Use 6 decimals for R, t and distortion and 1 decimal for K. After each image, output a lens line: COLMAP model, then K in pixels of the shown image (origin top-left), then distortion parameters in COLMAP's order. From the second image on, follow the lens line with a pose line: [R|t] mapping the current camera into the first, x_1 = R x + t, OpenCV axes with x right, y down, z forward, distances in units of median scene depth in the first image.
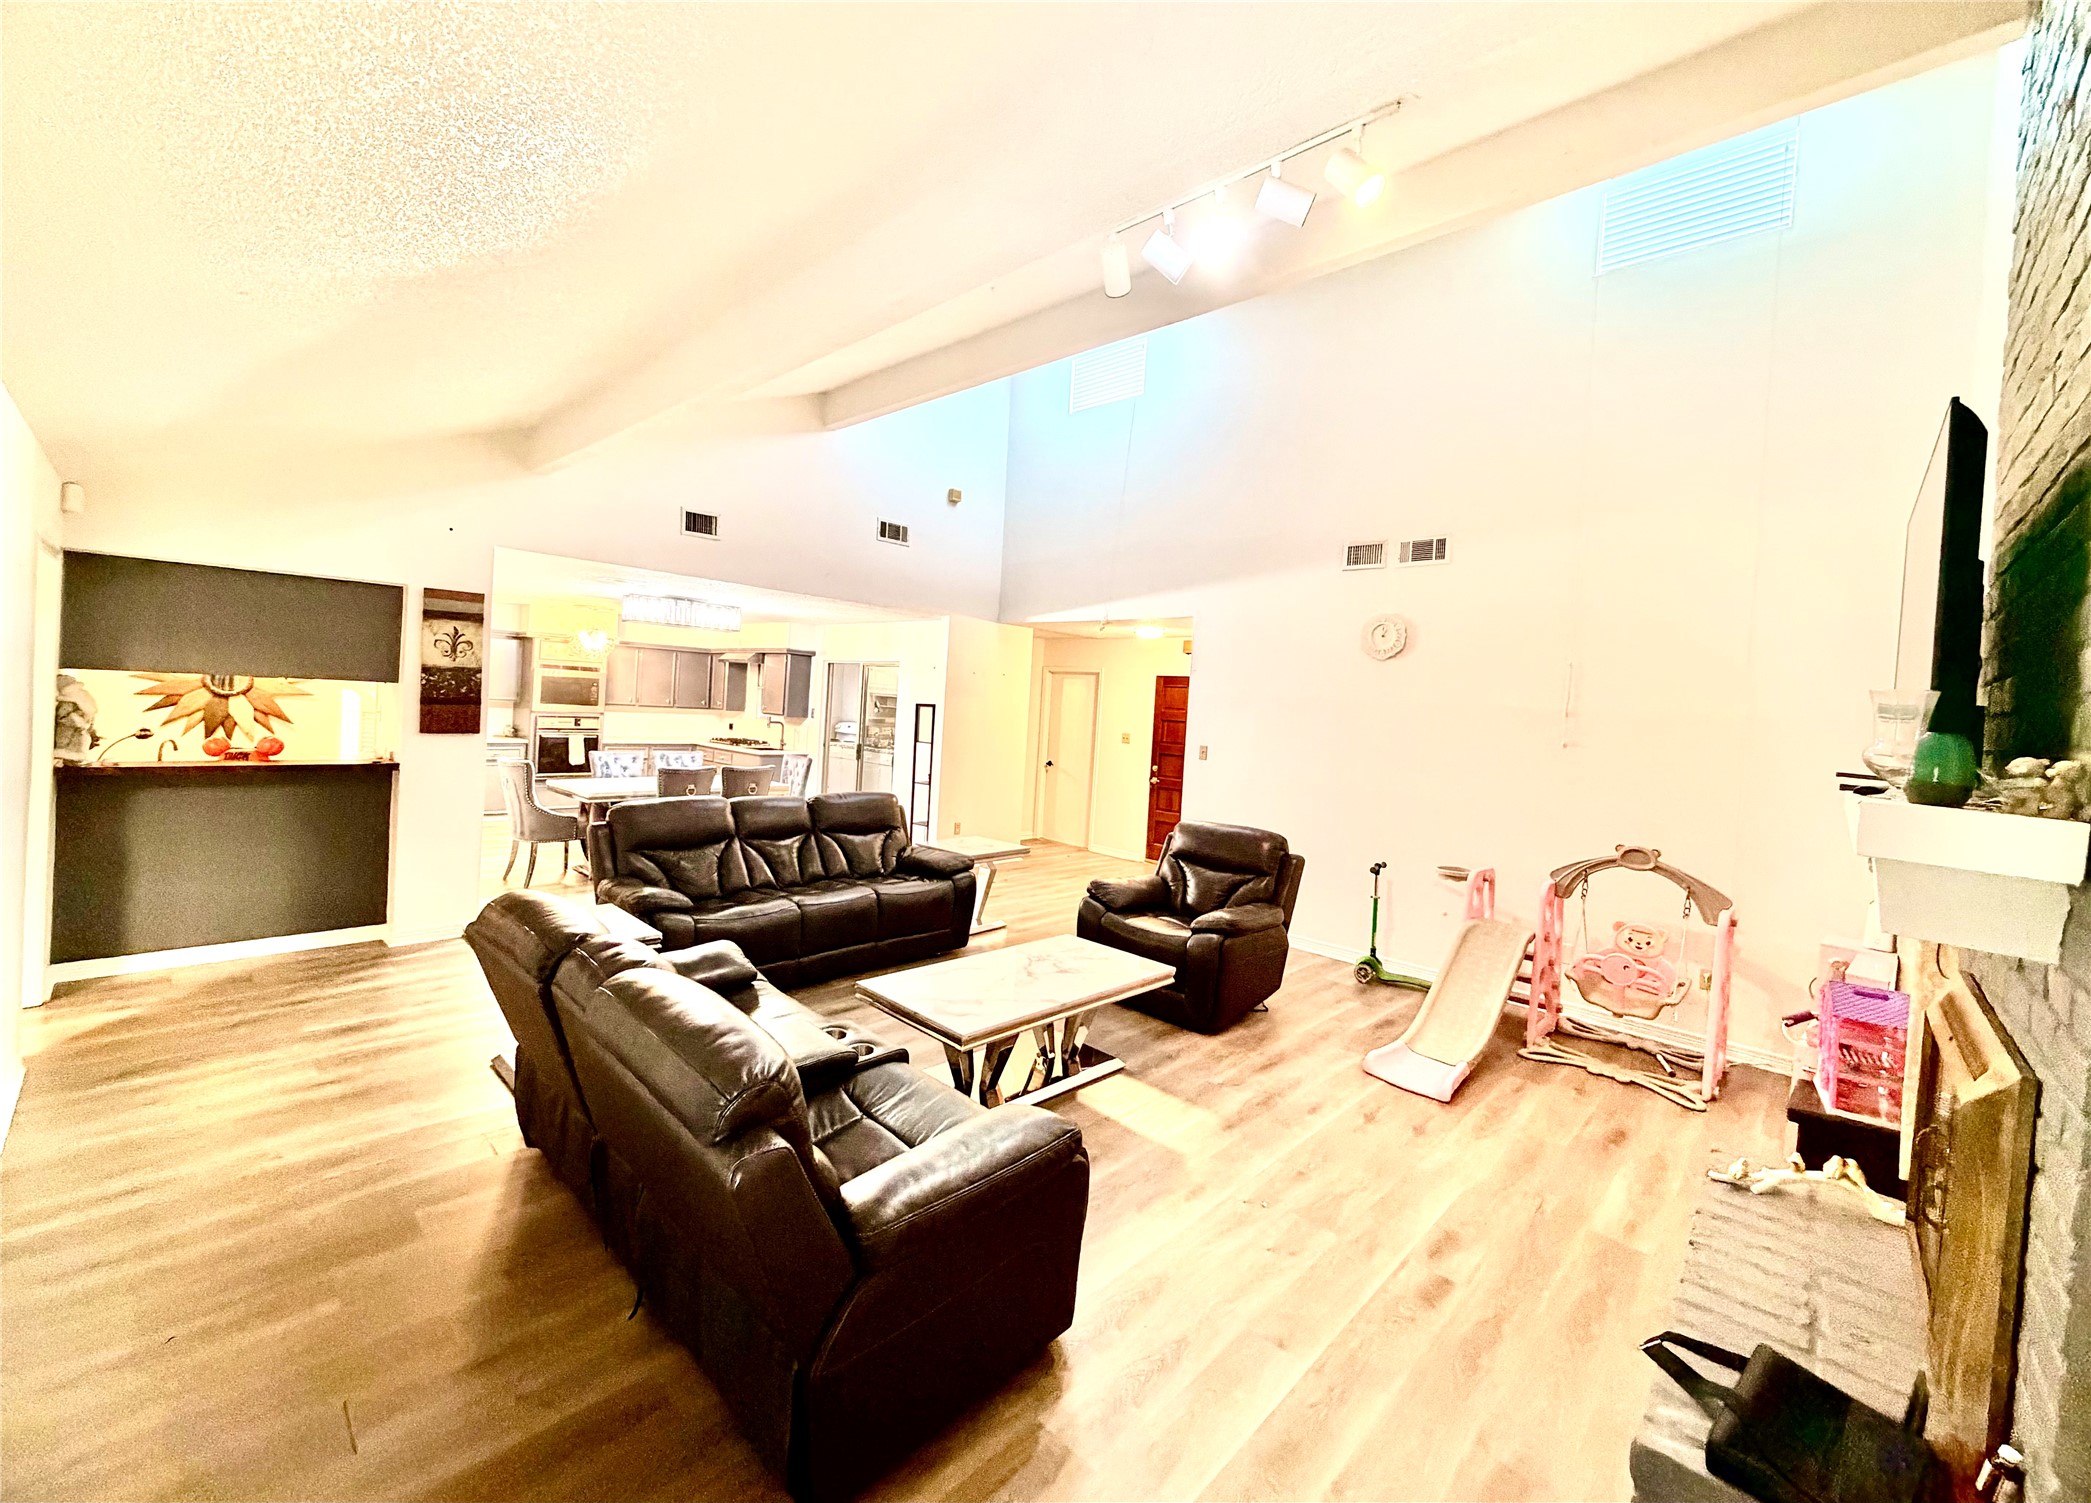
lens RADIAL K [[837.5, 0, 1040.1], [0, 837.5, 720.0], [0, 0, 1]] dist [-0.001358, -0.000224]
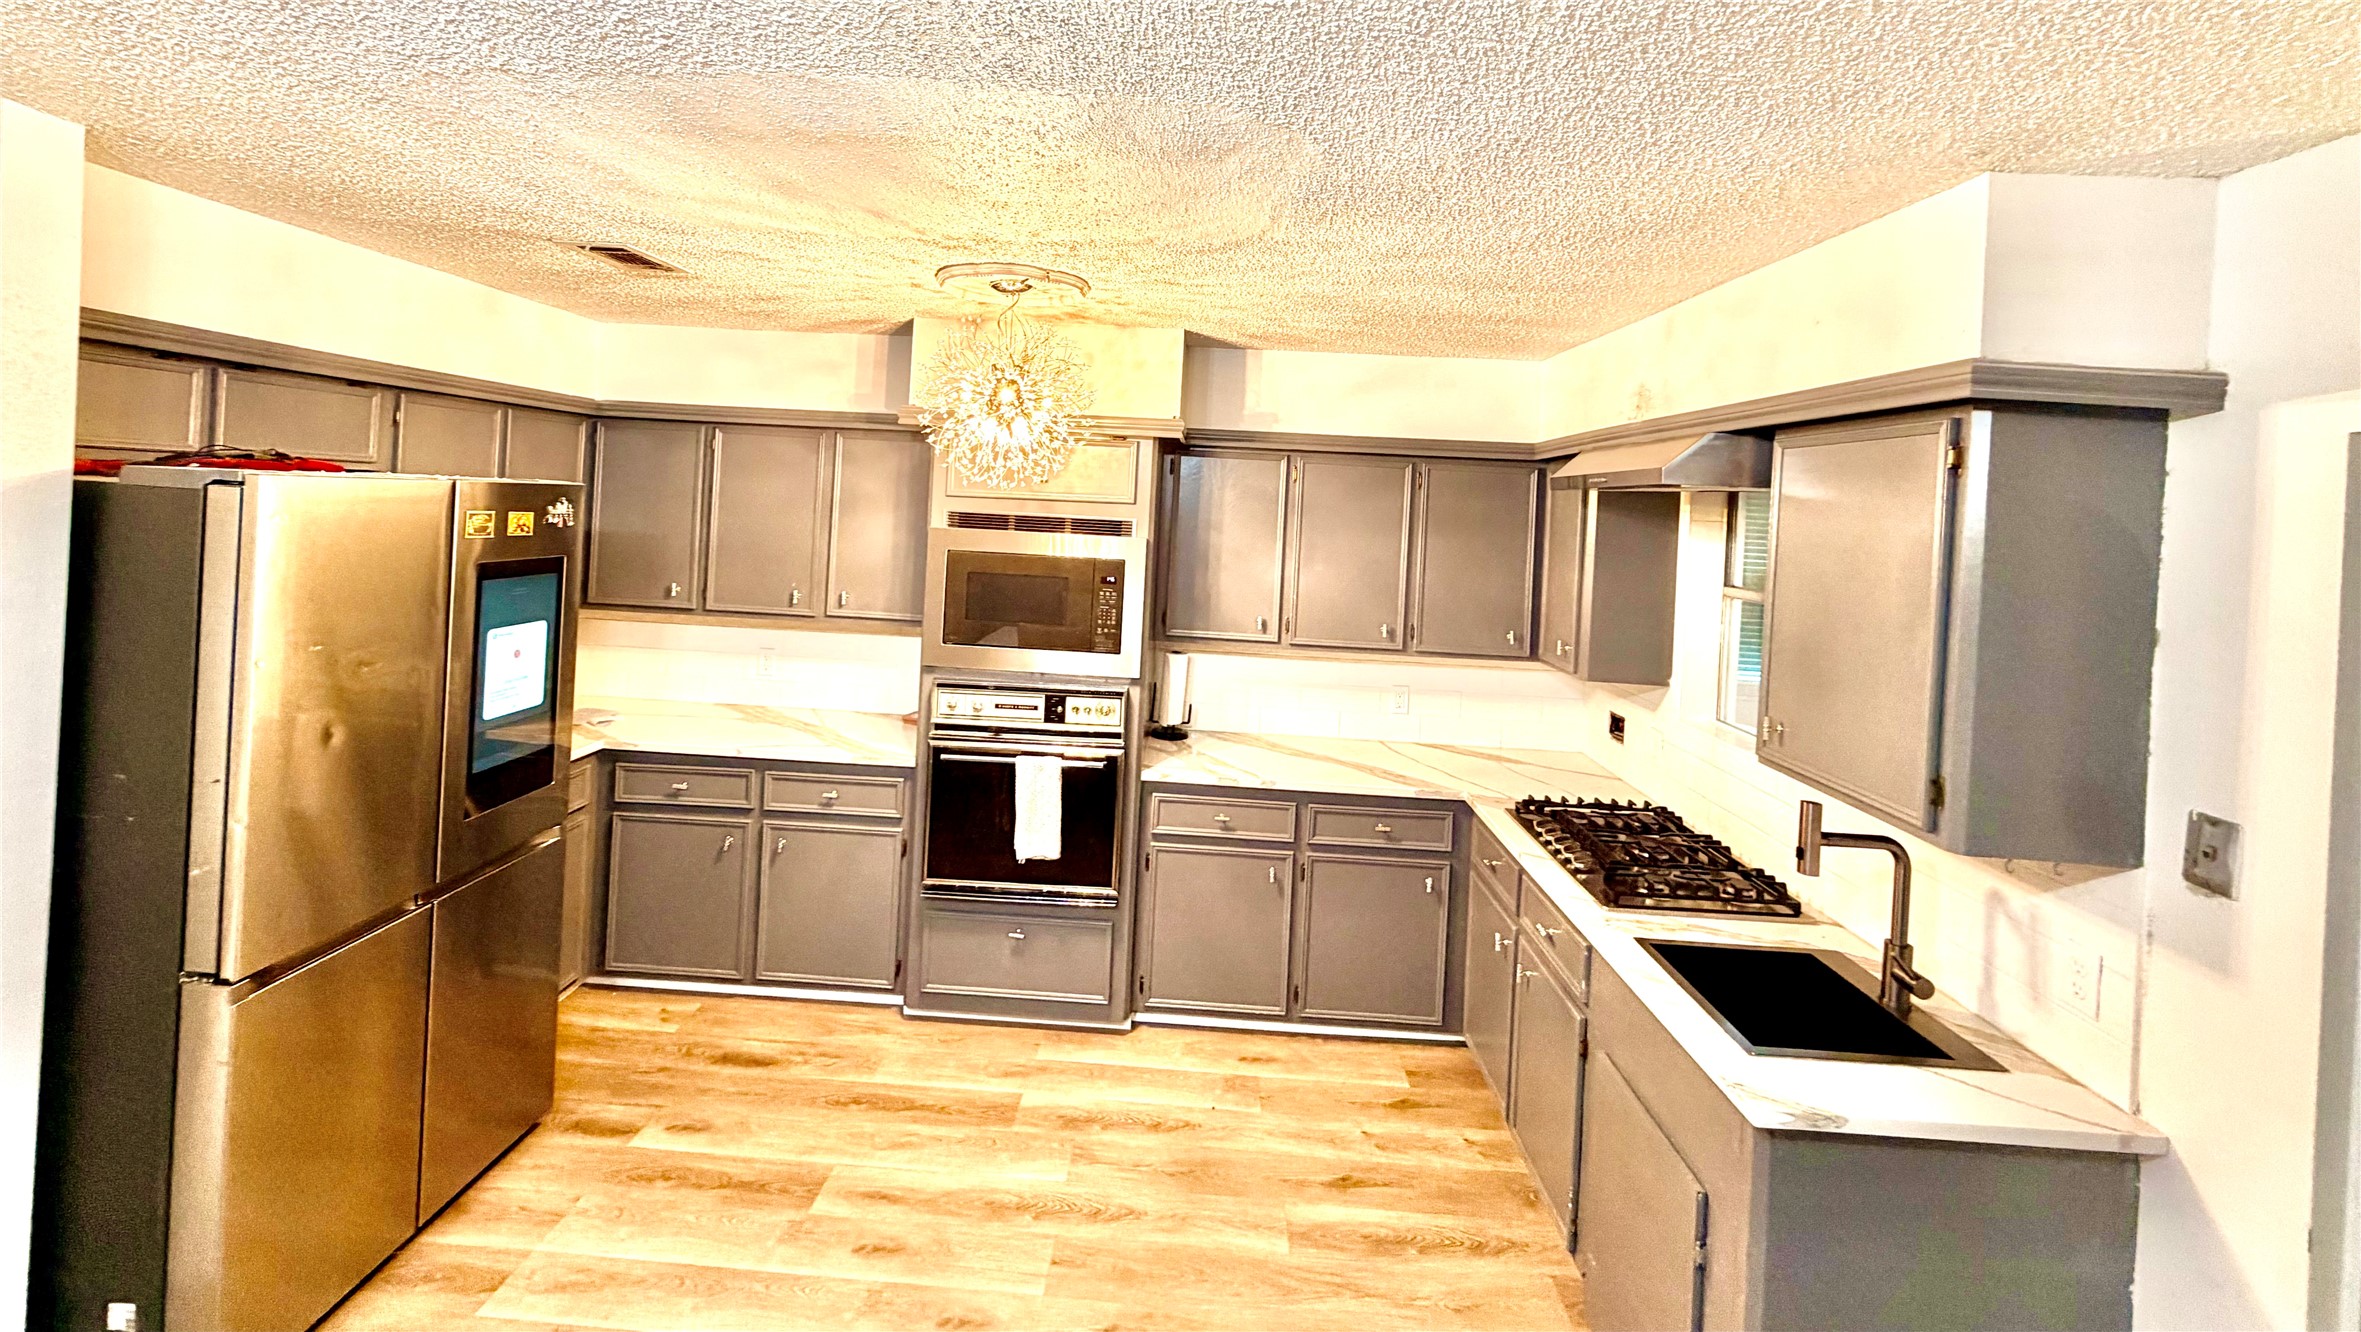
lens RADIAL K [[937.9, 0, 1178.4], [0, 937.9, 506.7], [0, 0, 1]] dist [-0.003424, -0.000184]
pose [[0.667037, -0.024872, -0.744609, -0.476478], [-0.025280, 0.998111, -0.055987, -0.087042], [0.744596, 0.056169, 0.665148, 1.389956]]
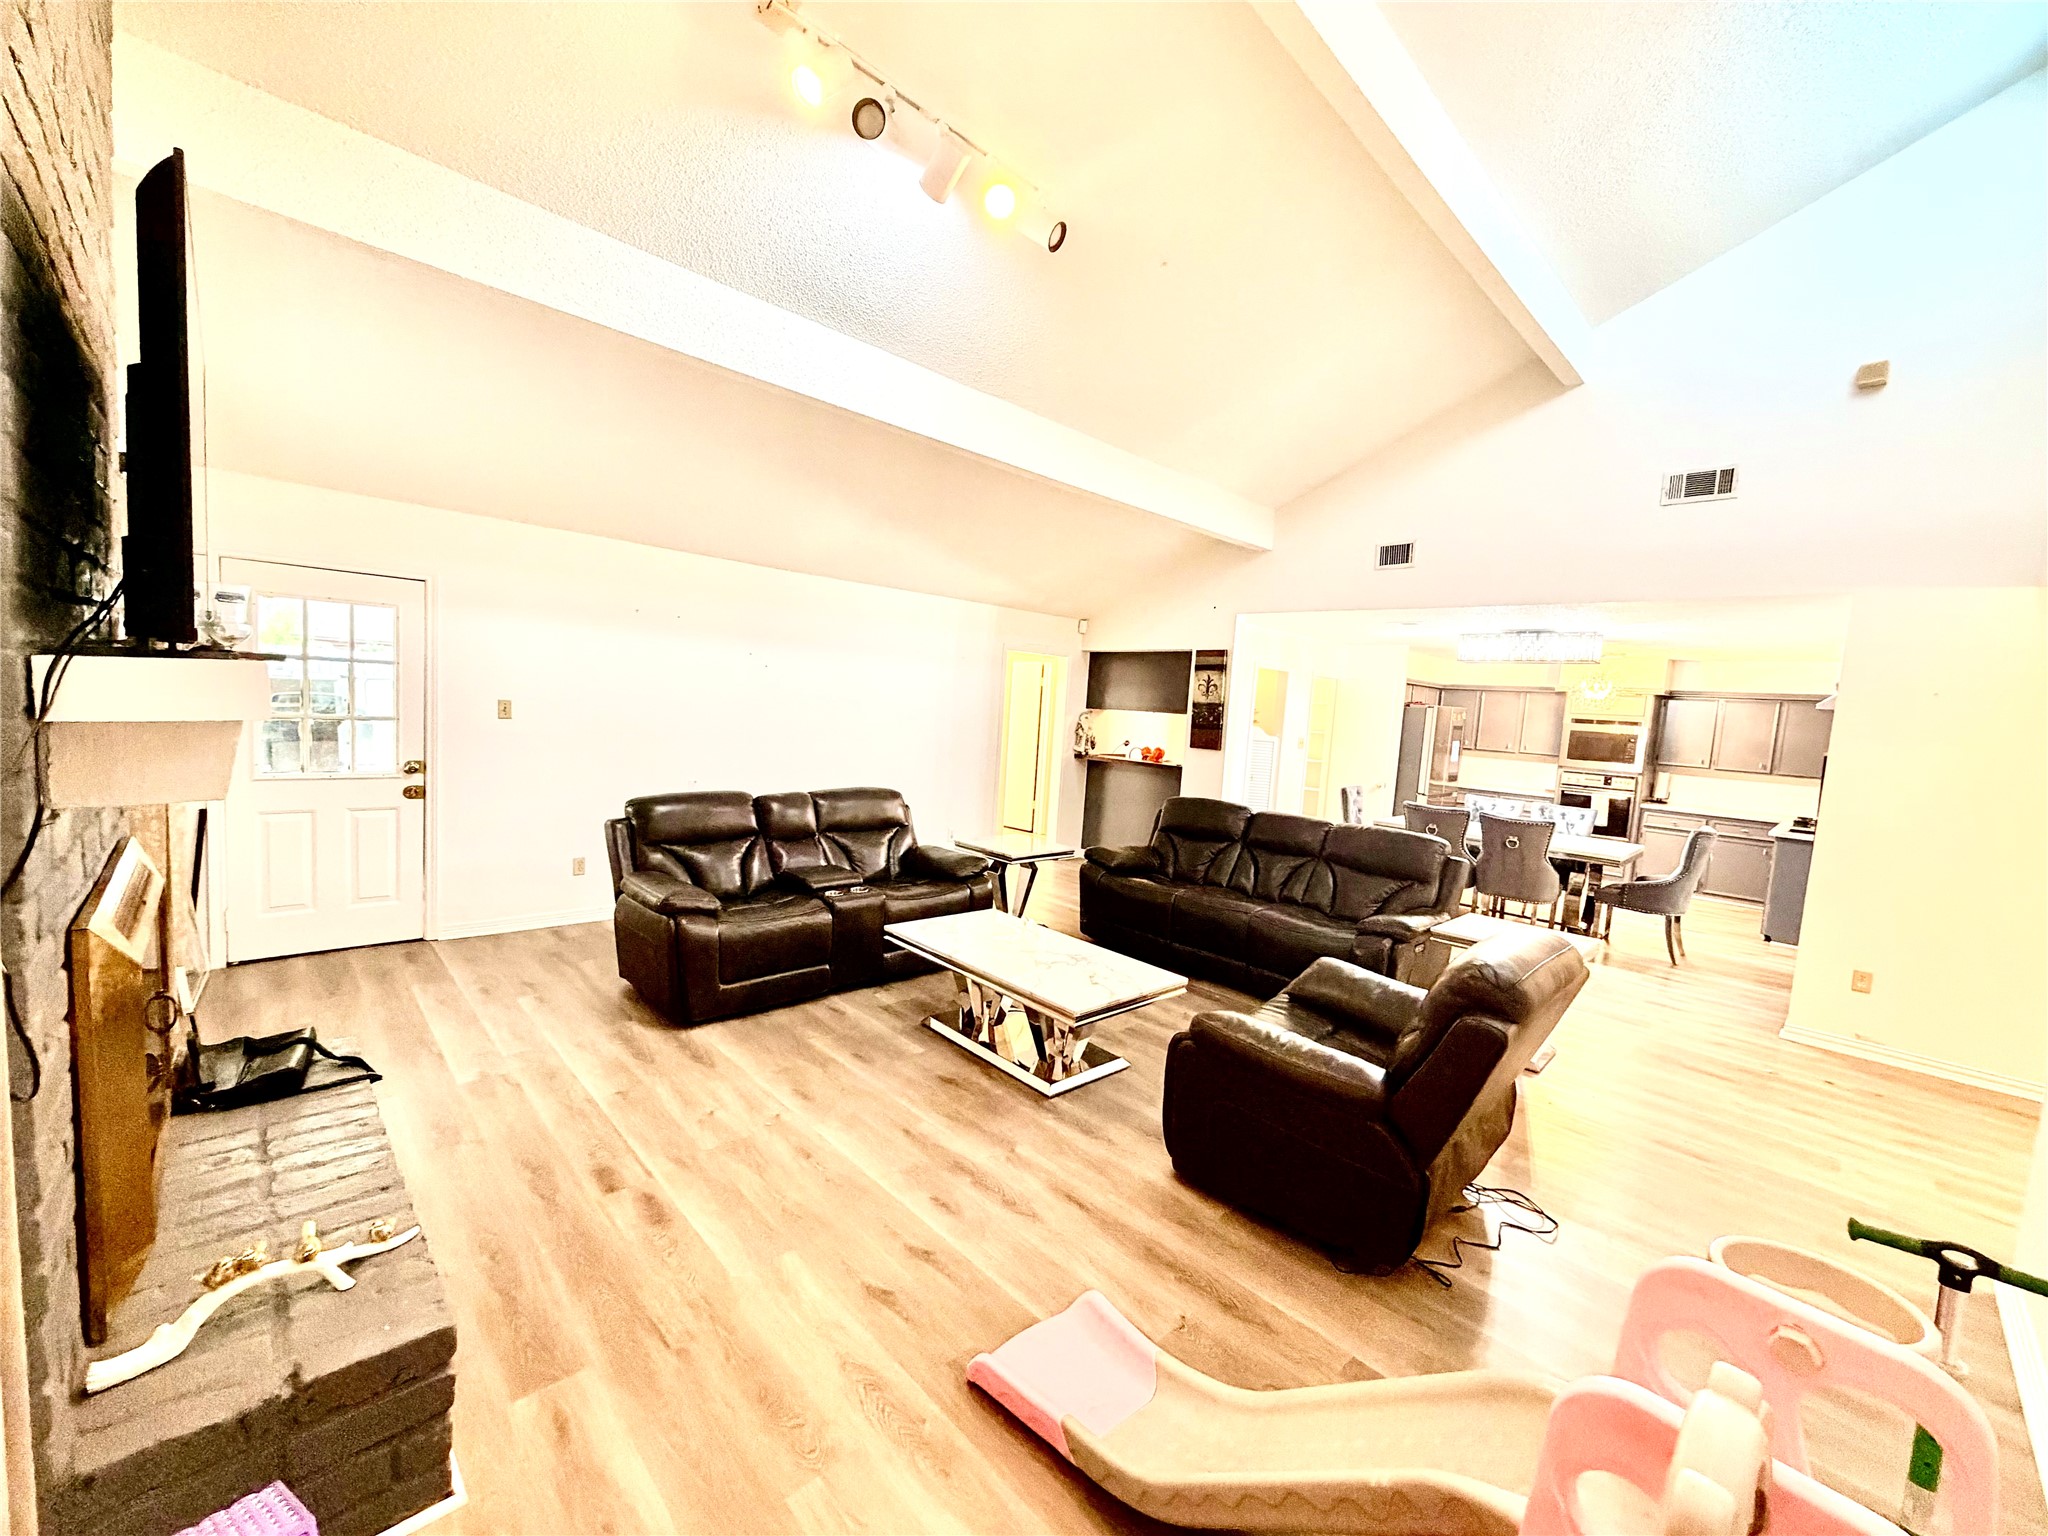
lens RADIAL K [[817.0, 0, 1017.3], [0, 817.0, 773.5], [0, 0, 1]] dist [0.001075, -0.000216]
pose [[-0.045063, 0.030714, -0.998512, 0.649594], [-0.086928, 0.995615, 0.034548, 0.033927], [0.995195, 0.088356, -0.042196, 0.666347]]
